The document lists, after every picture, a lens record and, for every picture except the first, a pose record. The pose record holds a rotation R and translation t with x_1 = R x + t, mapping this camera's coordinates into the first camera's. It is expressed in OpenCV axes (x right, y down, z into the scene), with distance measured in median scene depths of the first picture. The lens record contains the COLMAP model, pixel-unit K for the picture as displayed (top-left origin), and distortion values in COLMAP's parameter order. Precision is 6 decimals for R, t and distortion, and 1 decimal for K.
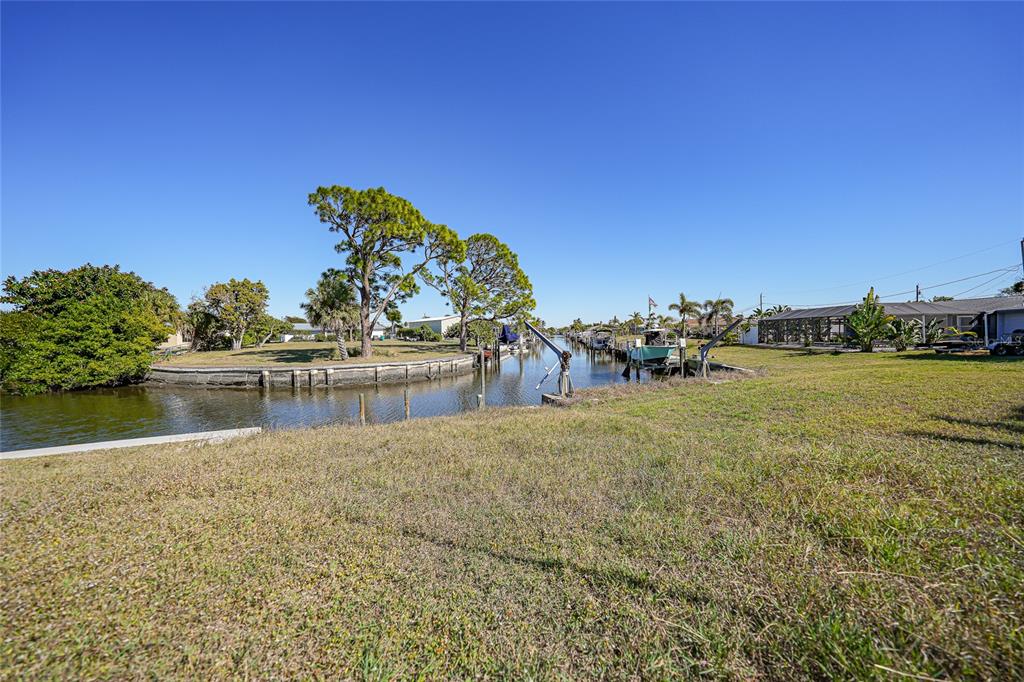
lens RADIAL K [[356.2, 0, 509.7], [0, 356.2, 335.2], [0, 0, 1]] dist [-0.013238, 0.003585]
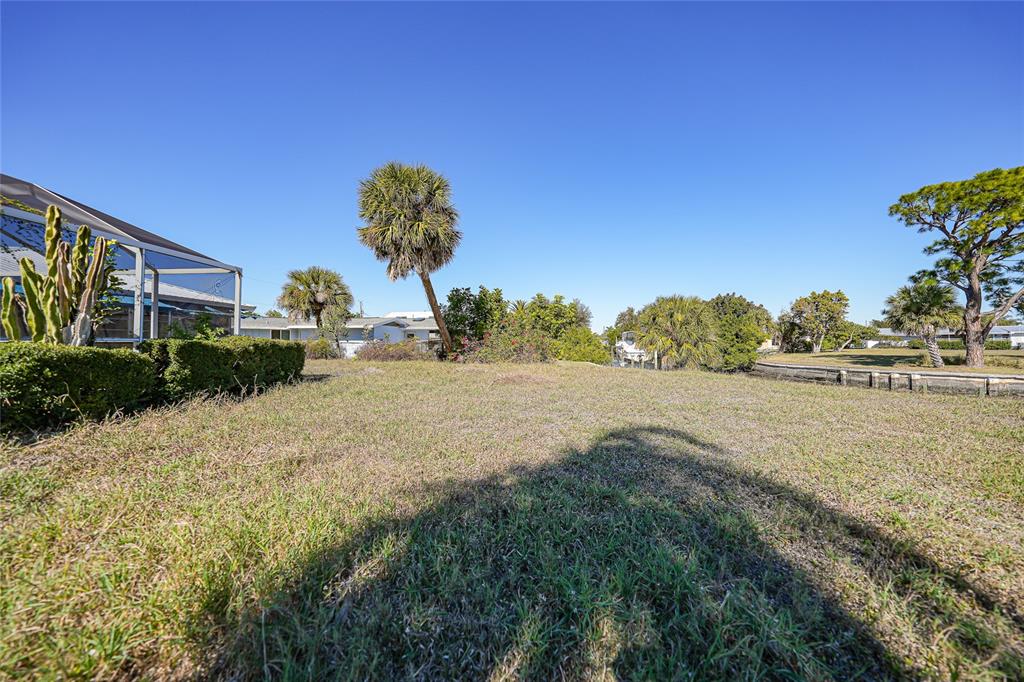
lens RADIAL K [[356.2, 0, 517.3], [0, 356.2, 338.3], [0, 0, 1]] dist [-0.013238, 0.003585]
pose [[0.214899, 0.002436, -0.976633, 0.194957], [-0.010281, 0.999947, 0.000231, 0.004050], [0.976582, 0.009991, 0.214913, -0.271434]]
